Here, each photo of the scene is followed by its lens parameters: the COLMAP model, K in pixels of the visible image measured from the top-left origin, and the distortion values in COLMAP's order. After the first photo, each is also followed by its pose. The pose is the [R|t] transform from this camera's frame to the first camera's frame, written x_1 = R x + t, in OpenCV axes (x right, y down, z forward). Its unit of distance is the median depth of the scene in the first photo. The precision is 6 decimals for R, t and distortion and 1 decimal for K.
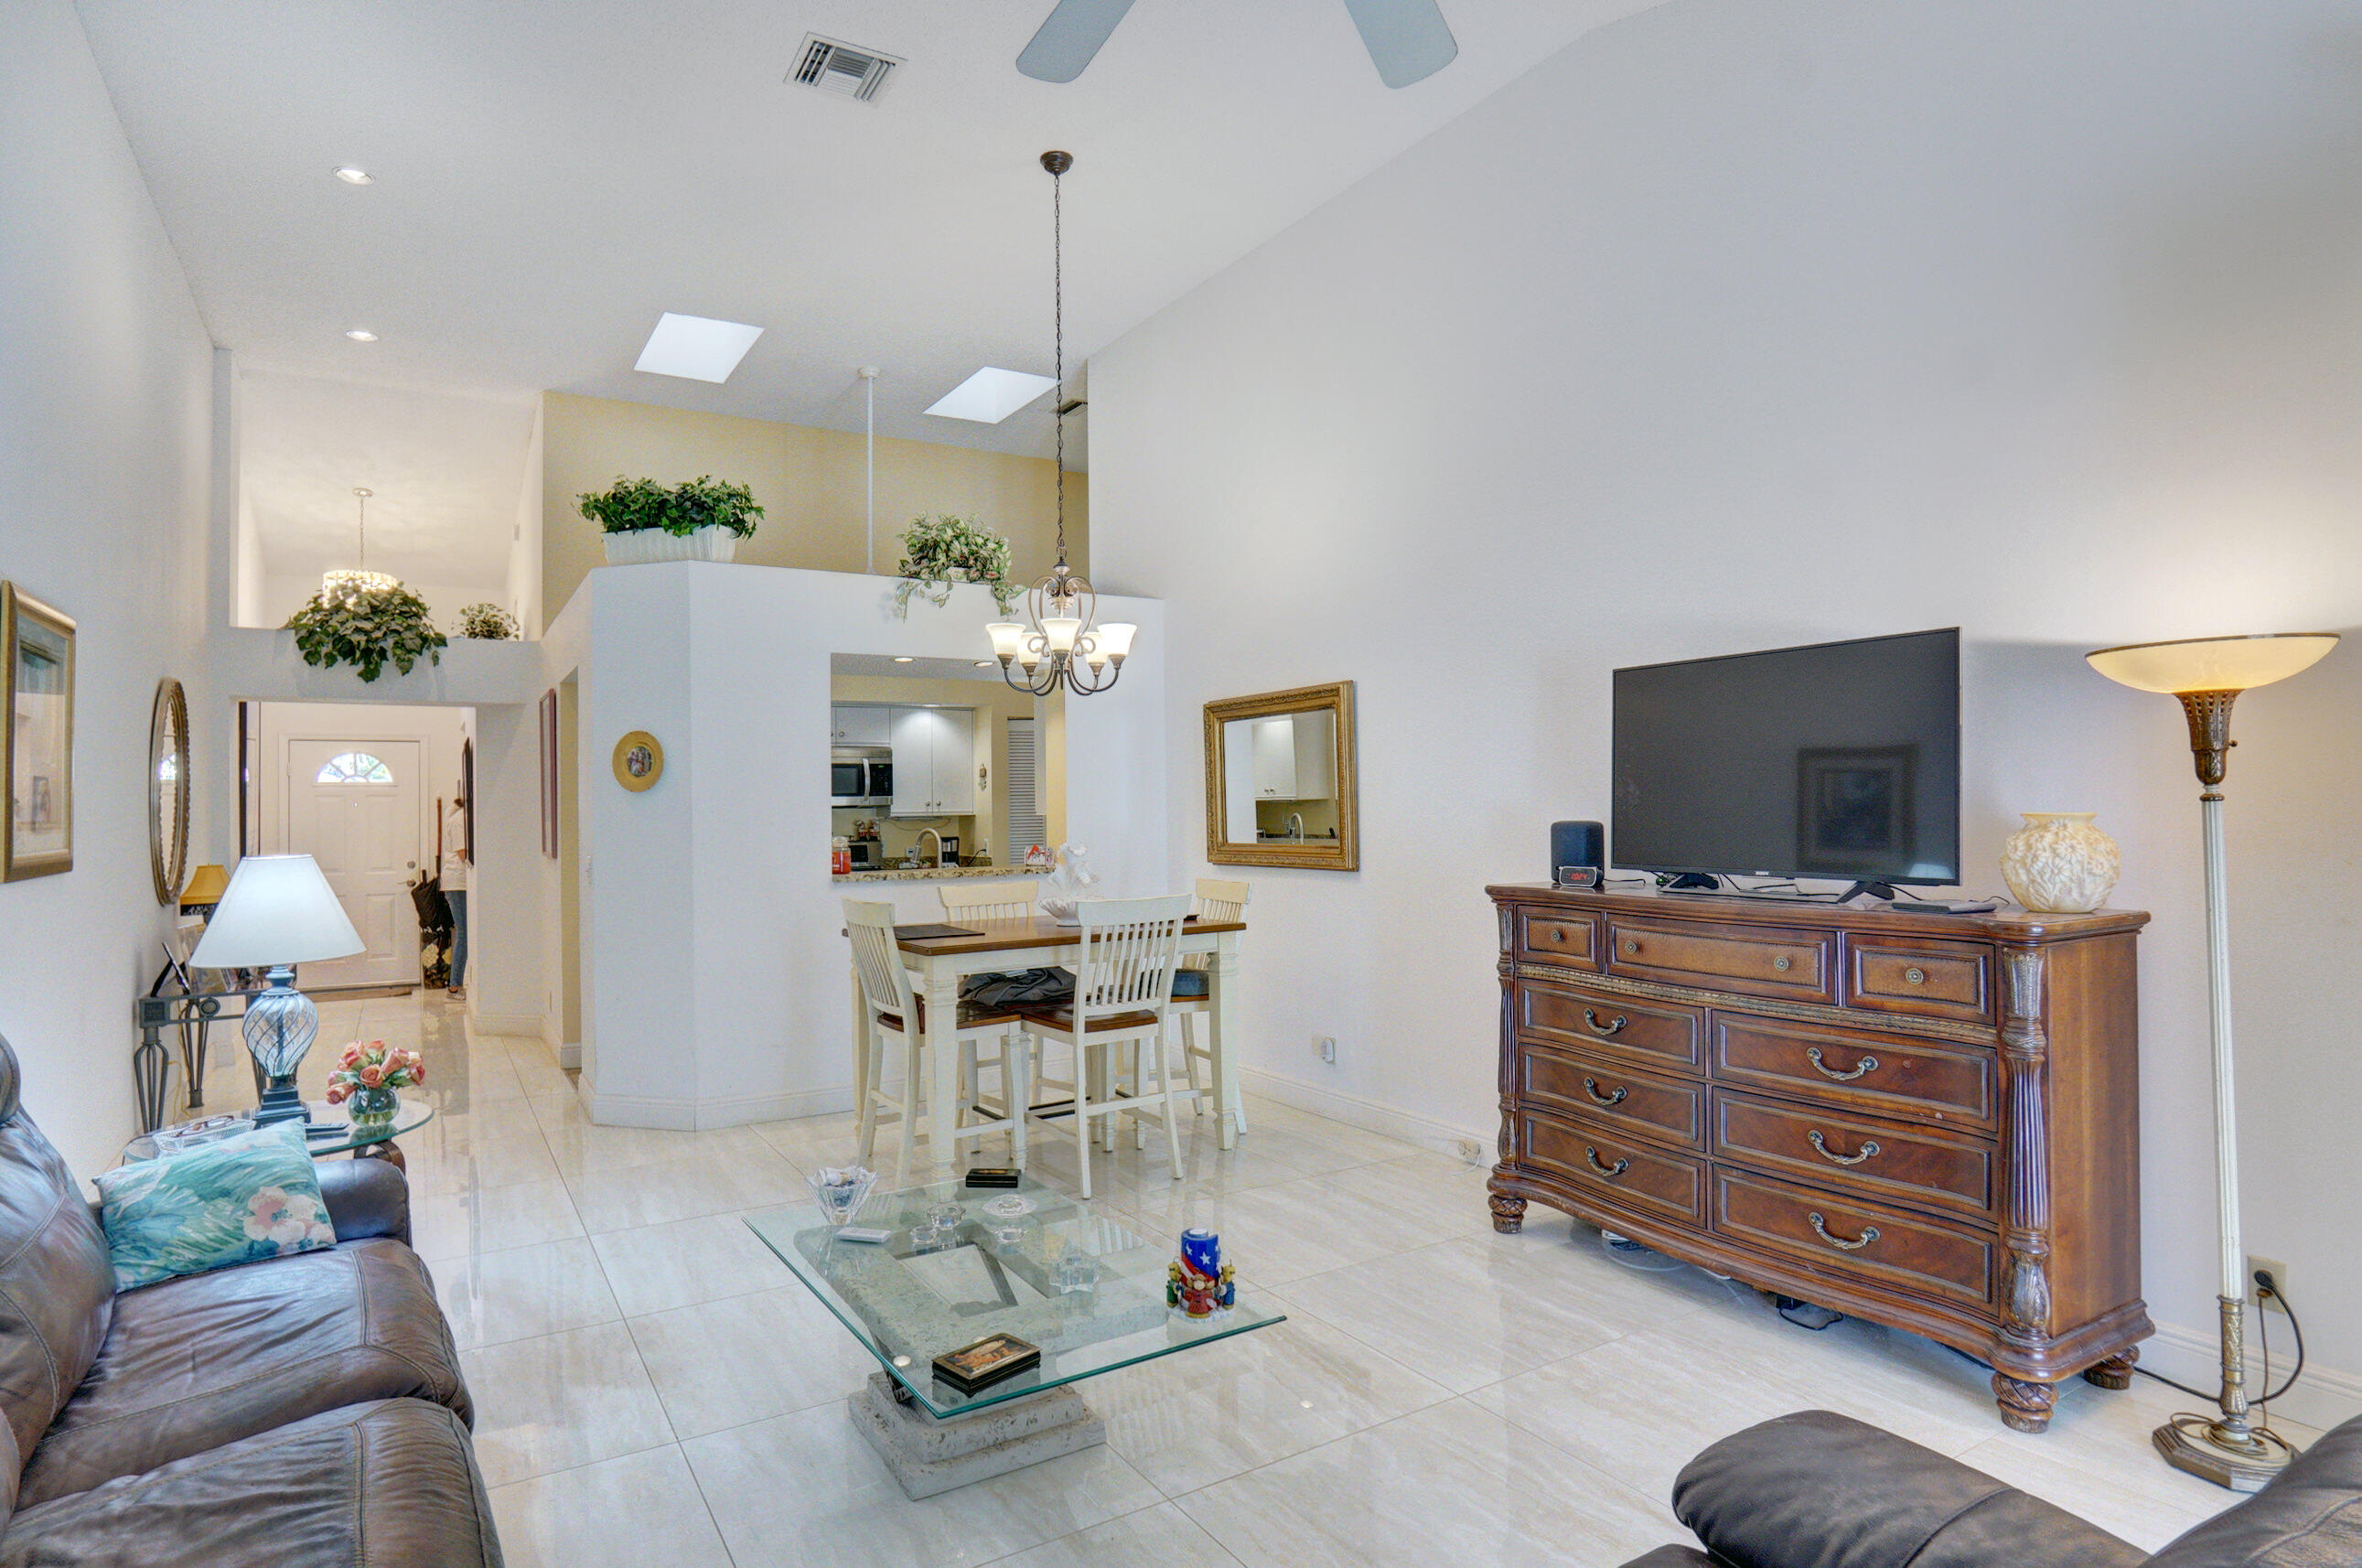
lens RADIAL K [[1275.2, 0, 1175.1], [0, 1275.2, 787.7], [0, 0, 1]] dist [-0.021656, 0.002429]
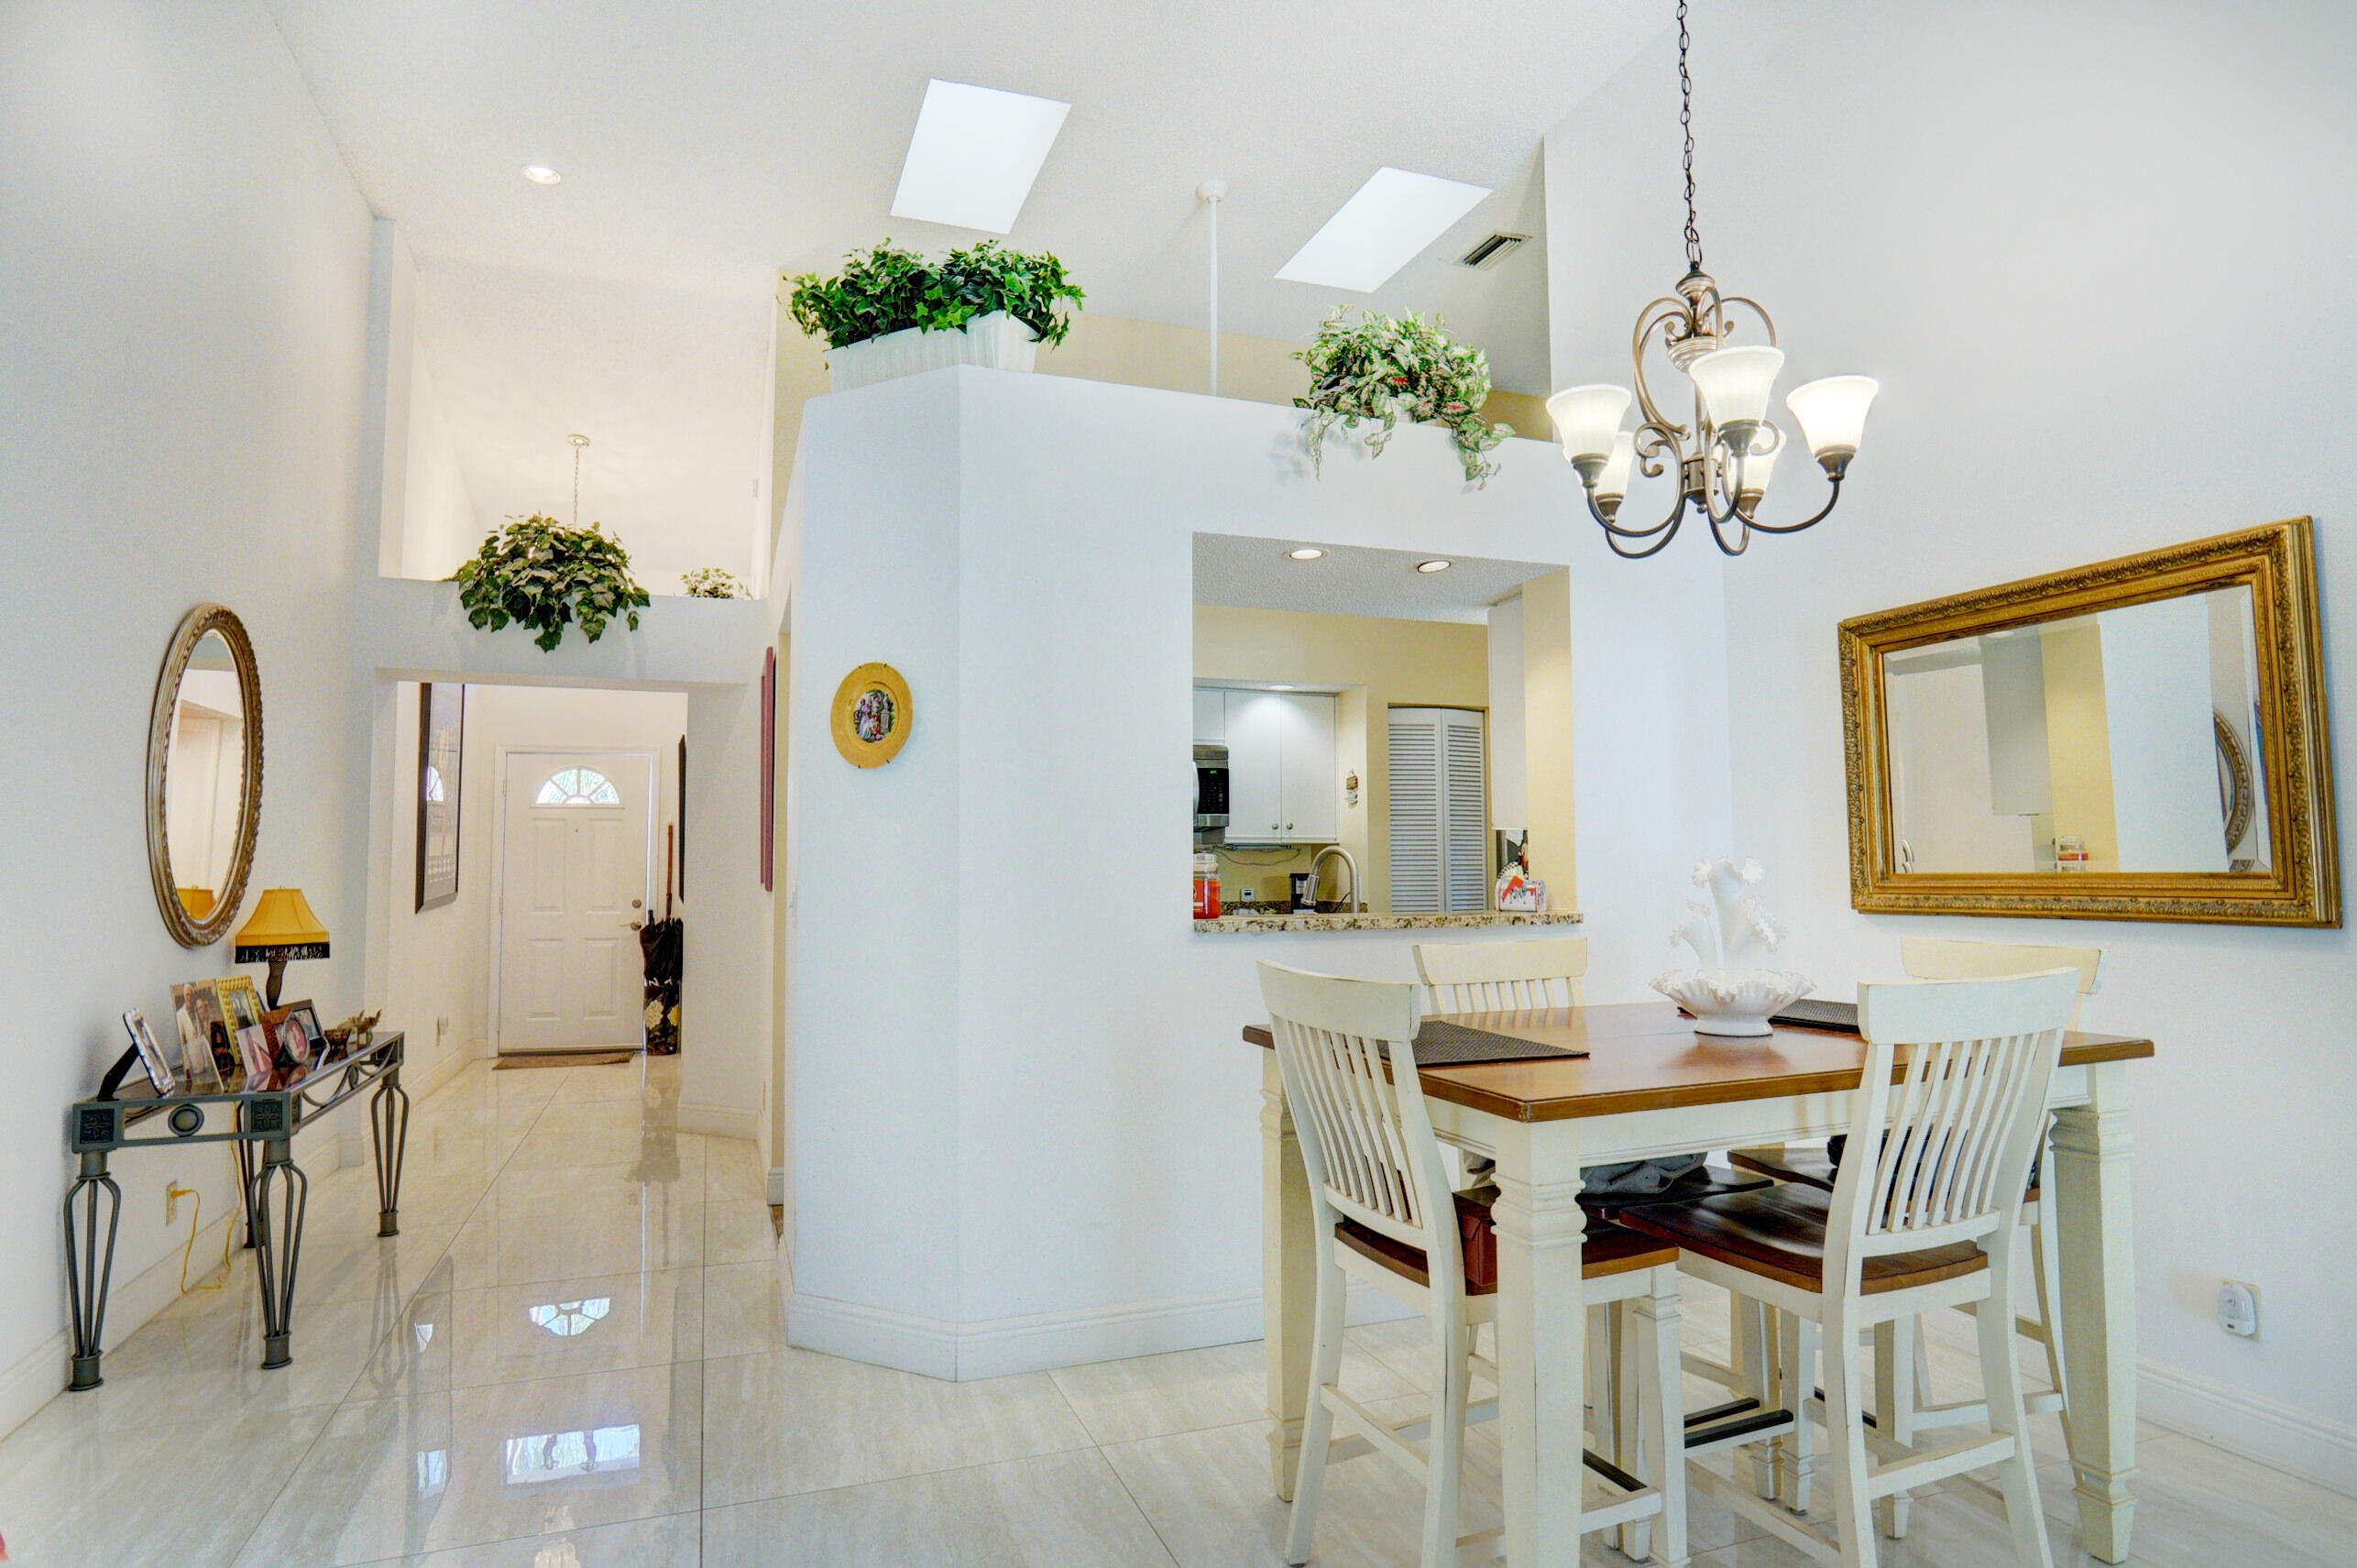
lens RADIAL K [[1272.5, 0, 1171.1], [0, 1272.5, 788.2], [0, 0, 1]] dist [-0.021656, 0.002429]
pose [[0.980278, -0.002495, -0.197608, -0.143540], [-0.006478, 0.998977, -0.044749, 0.030743], [0.197517, 0.045146, 0.979259, 0.379466]]
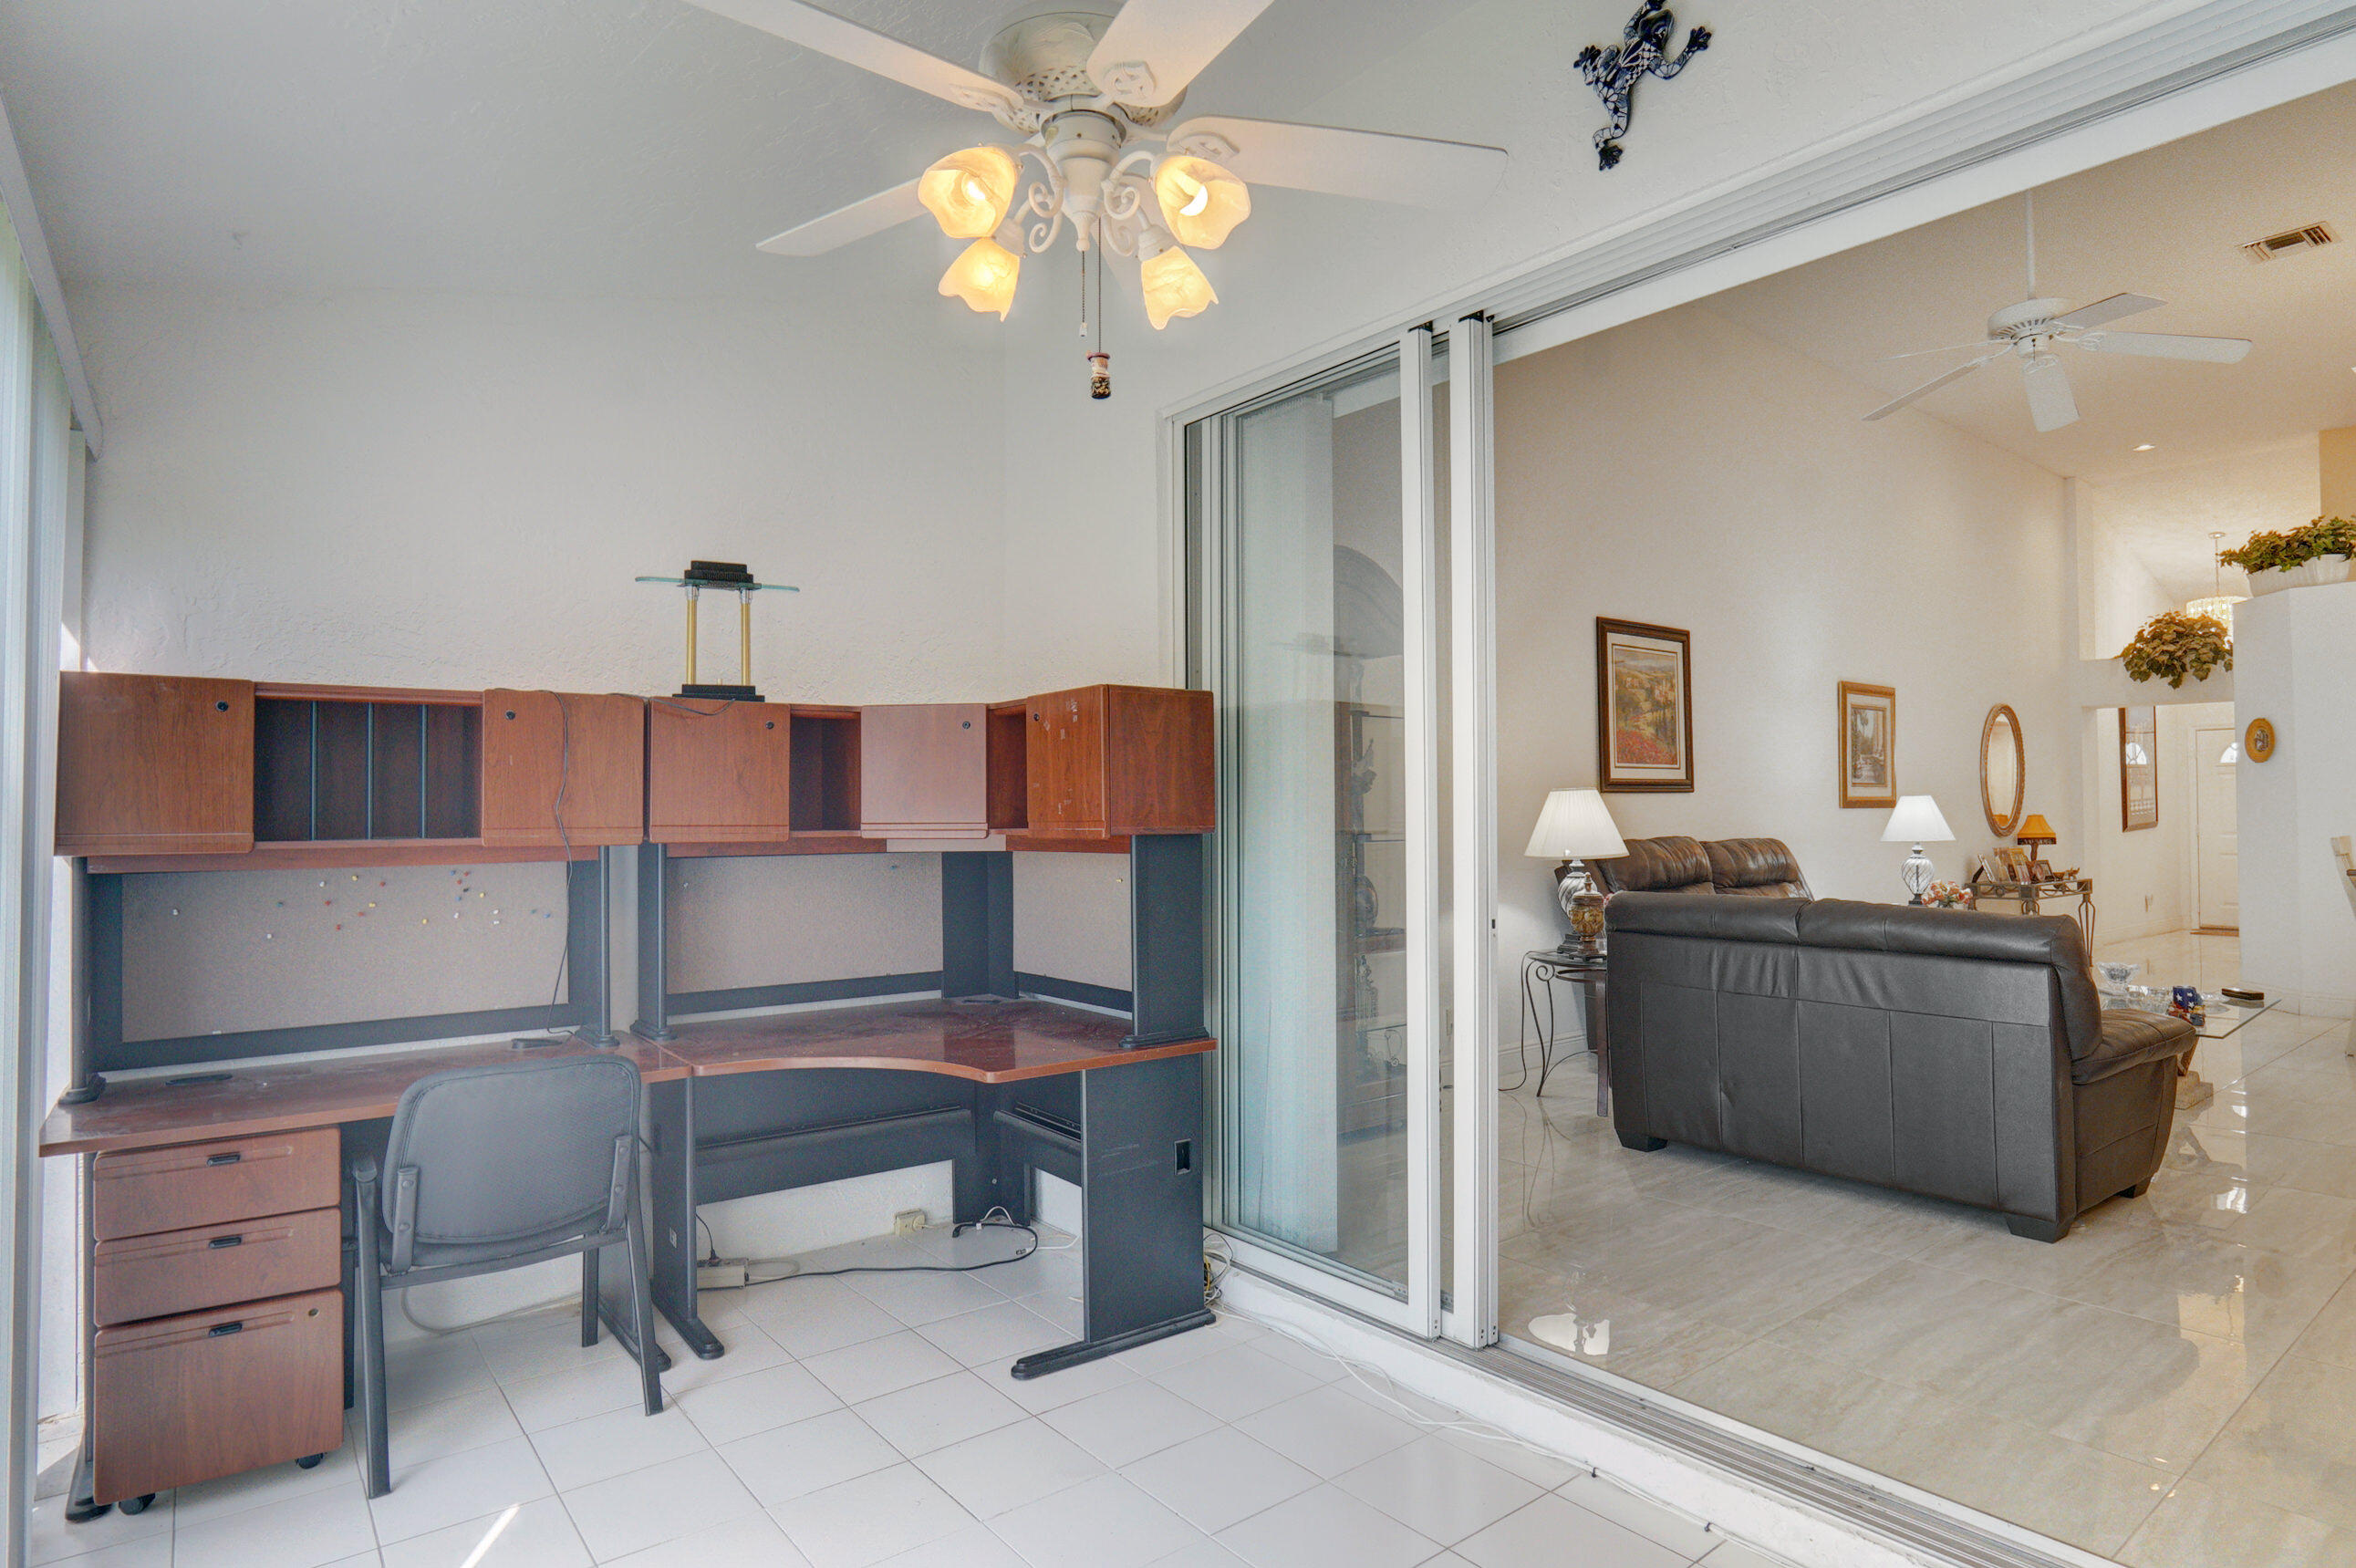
lens RADIAL K [[1271.9, 0, 1175.1], [0, 1271.9, 784.0], [0, 0, 1]] dist [-0.021656, 0.002429]
pose [[0.121146, -0.011226, -0.992571, 0.639357], [0.017597, 0.999803, -0.009160, 0.014806], [0.992479, -0.016357, 0.121320, -0.269961]]
